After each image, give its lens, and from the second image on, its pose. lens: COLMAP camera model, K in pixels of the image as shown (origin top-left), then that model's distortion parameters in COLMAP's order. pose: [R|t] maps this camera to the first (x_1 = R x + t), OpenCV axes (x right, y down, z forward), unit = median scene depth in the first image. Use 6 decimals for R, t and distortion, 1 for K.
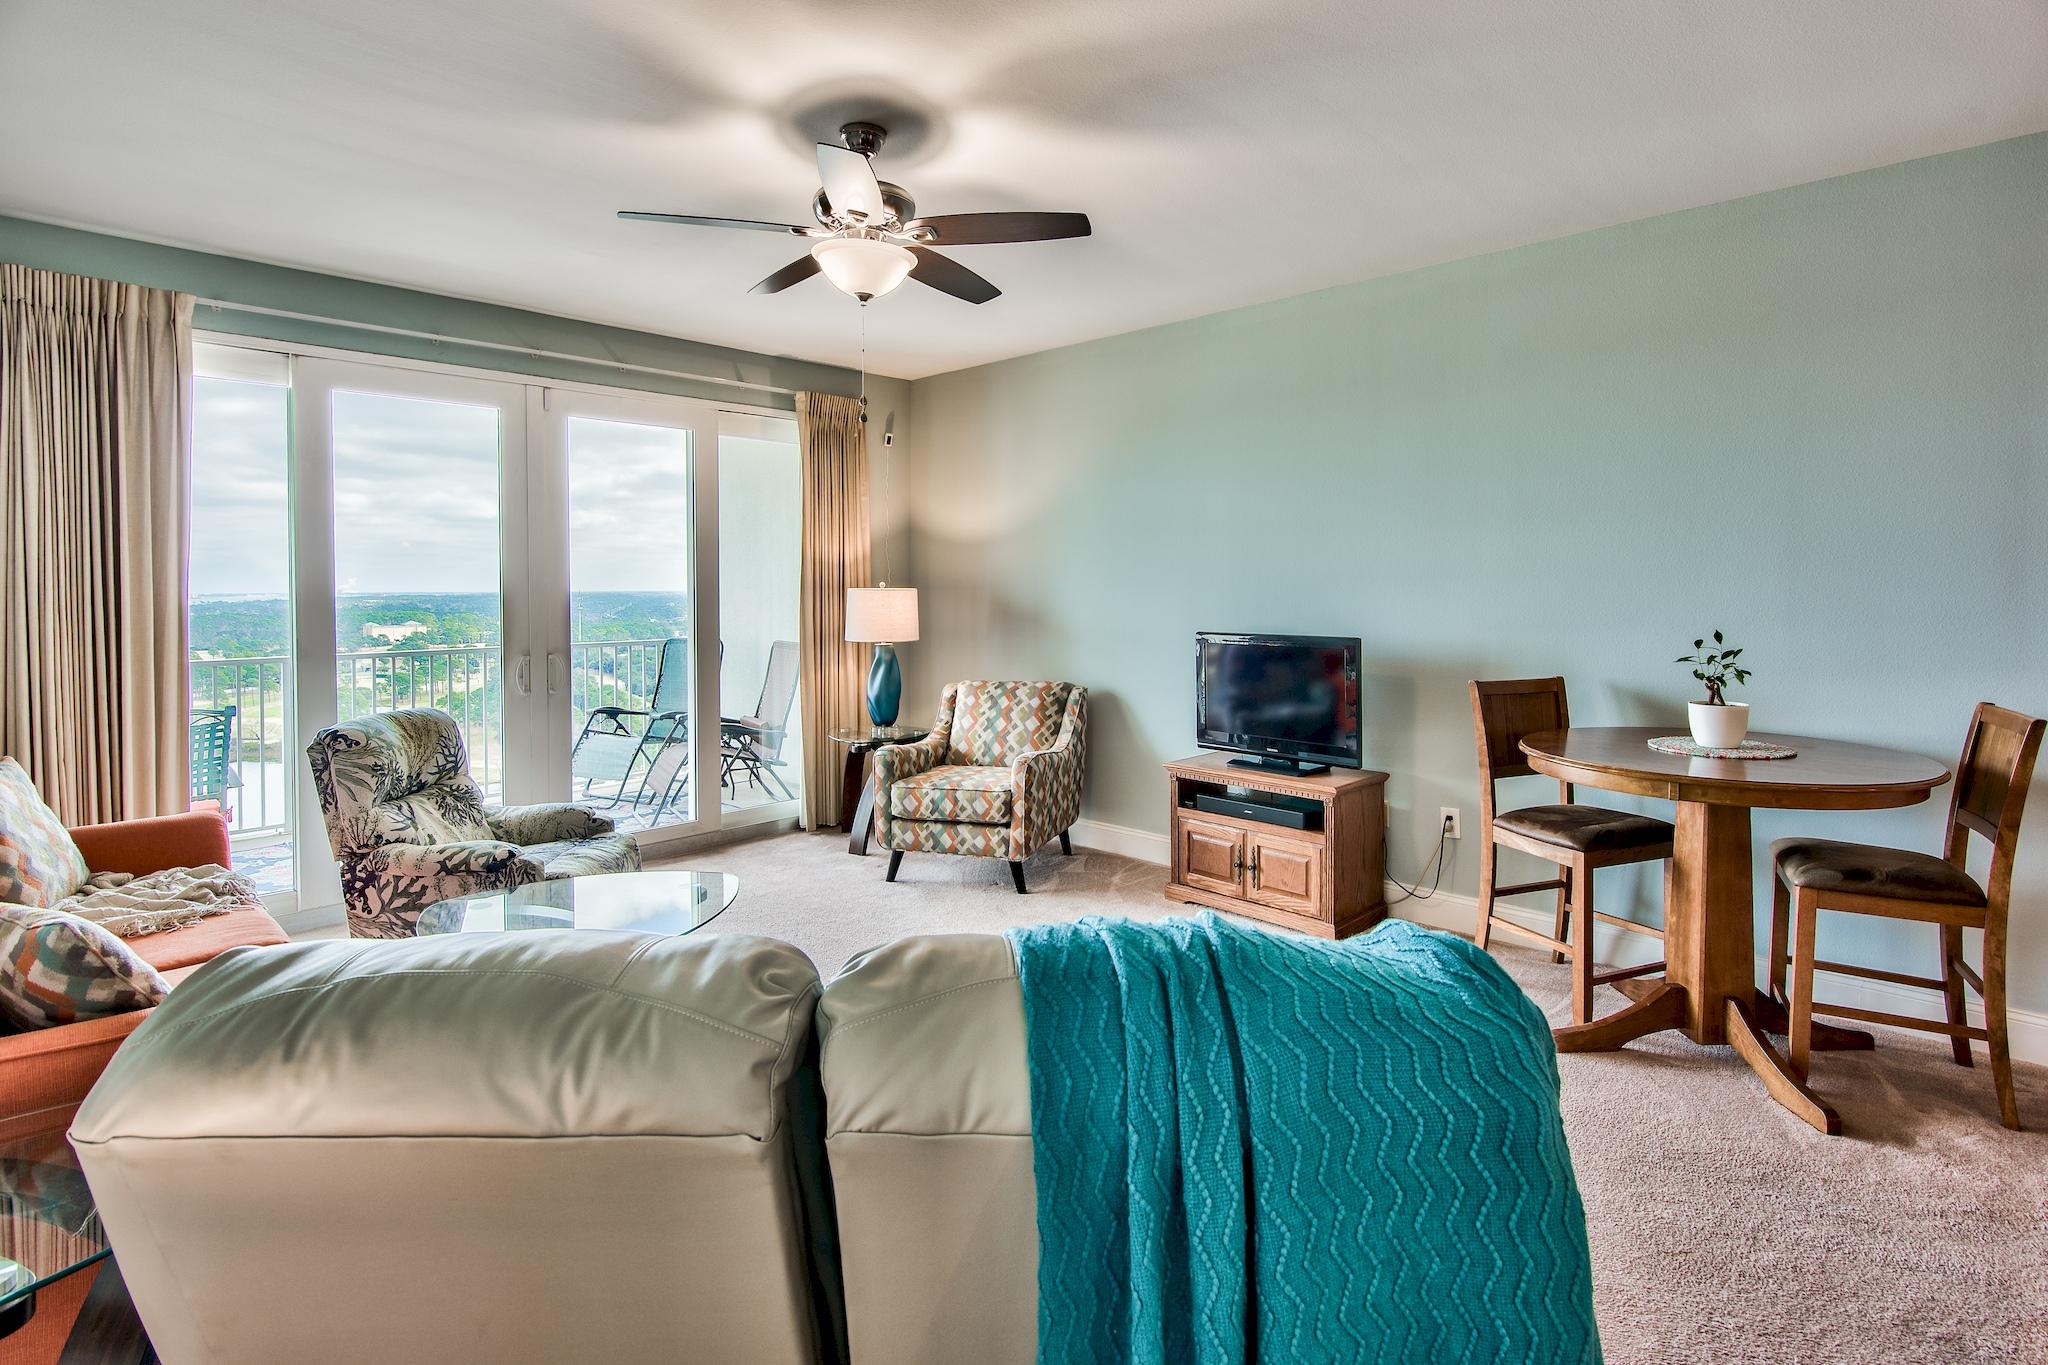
lens RADIAL K [[1037.1, 0, 1089.2], [0, 1037.1, 613.2], [0, 0, 1]] dist [-0.007719, 0.001237]
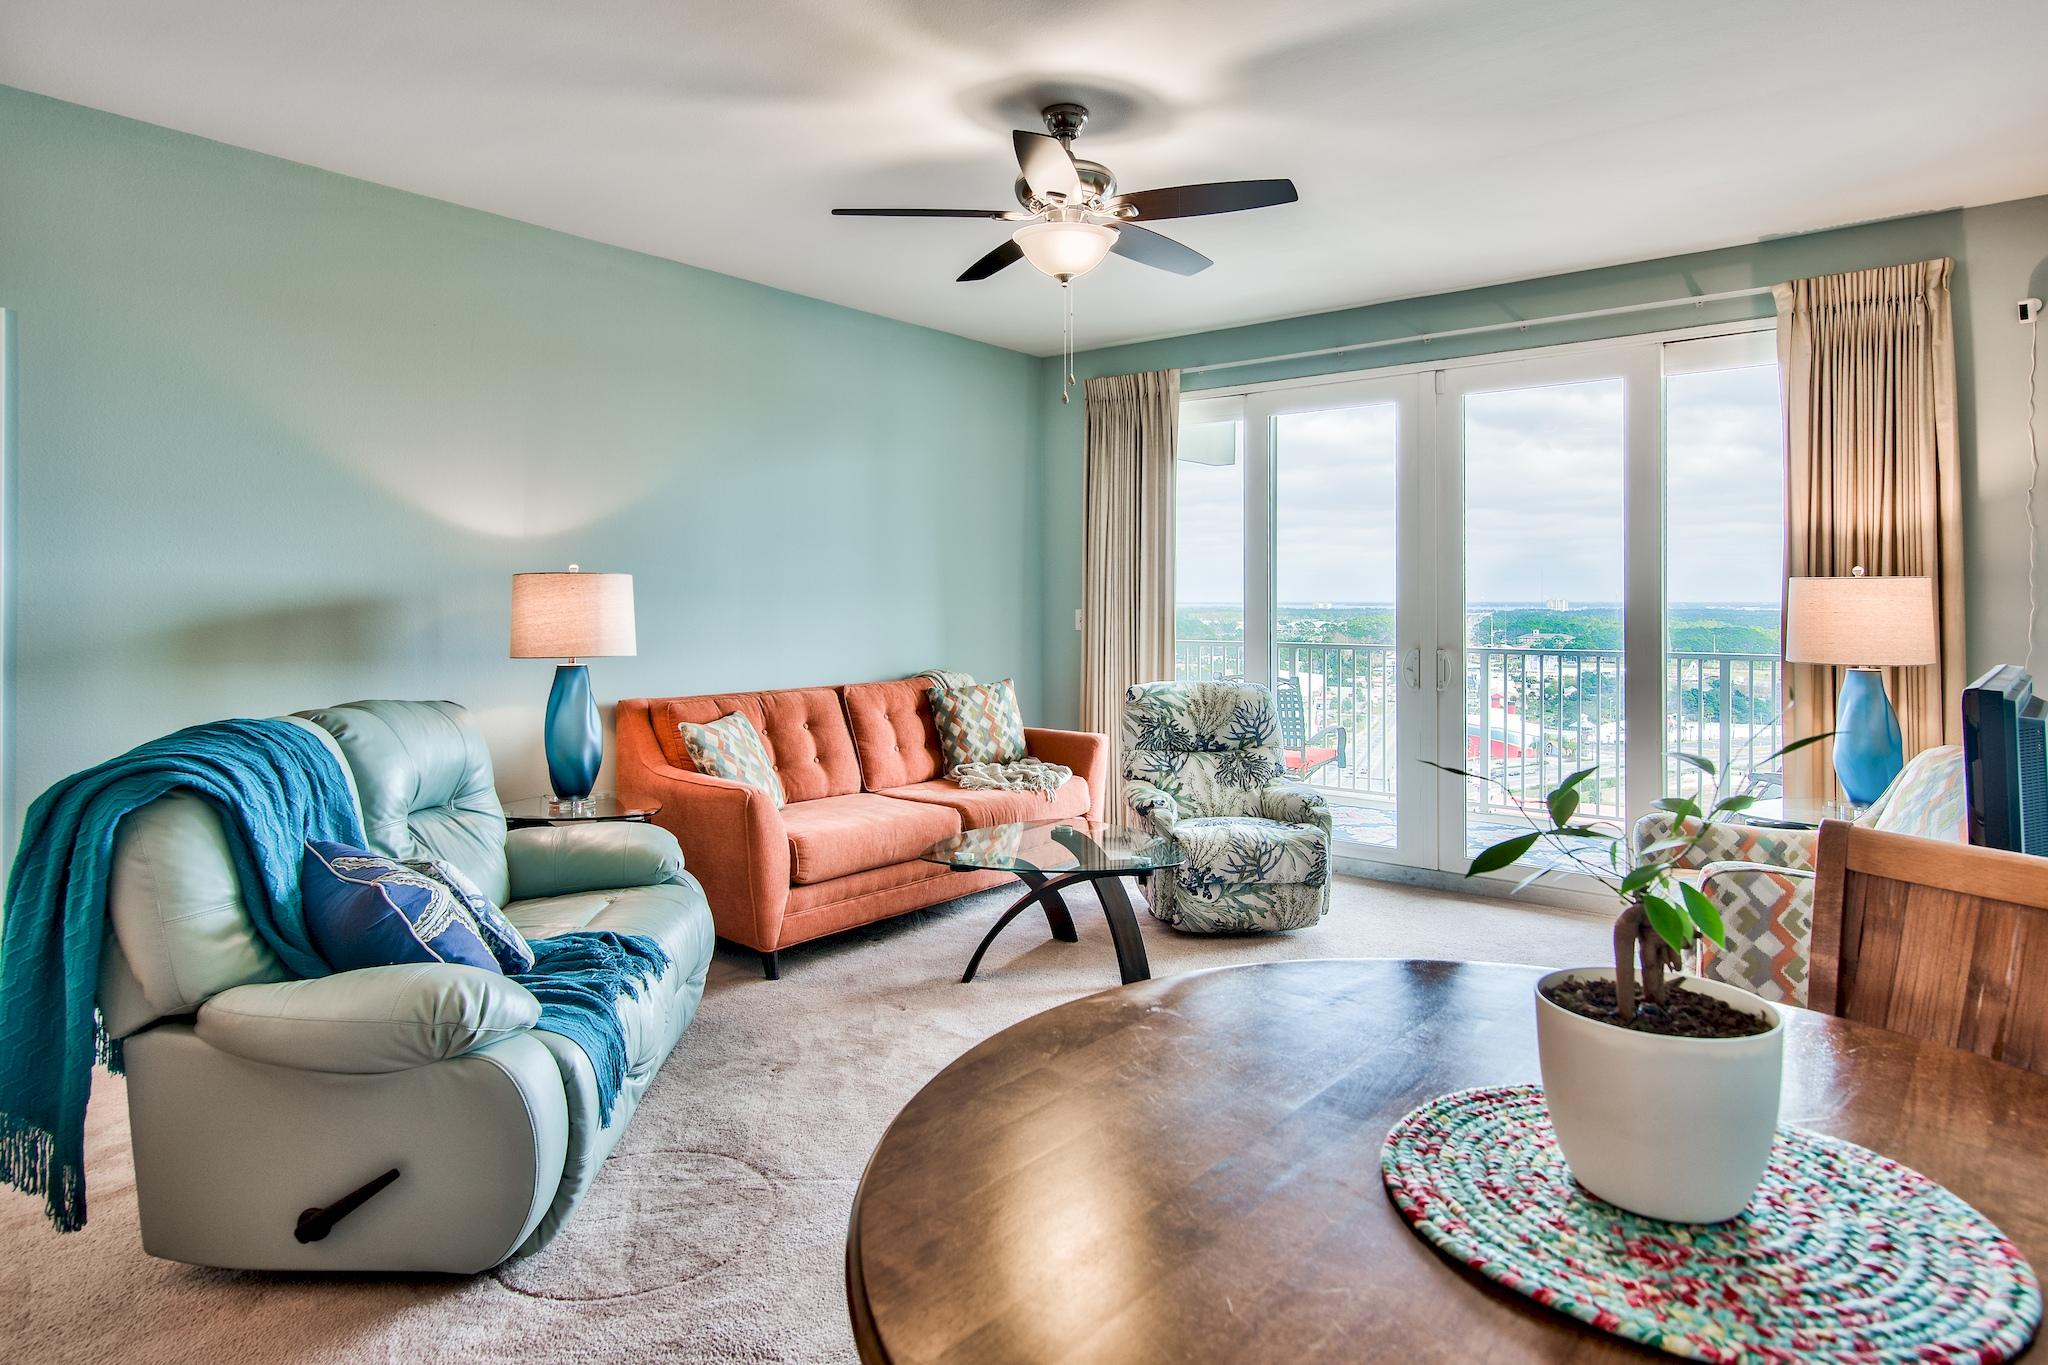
lens RADIAL K [[1204.3, 0, 993.9], [0, 1204.3, 592.0], [0, 0, 1]] dist [0.018257, 0.003377]
pose [[0.046837, -0.001862, -0.998901, 0.647752], [-0.026196, 0.999652, -0.003092, 0.001478], [0.998559, 0.026312, 0.046772, 0.610496]]
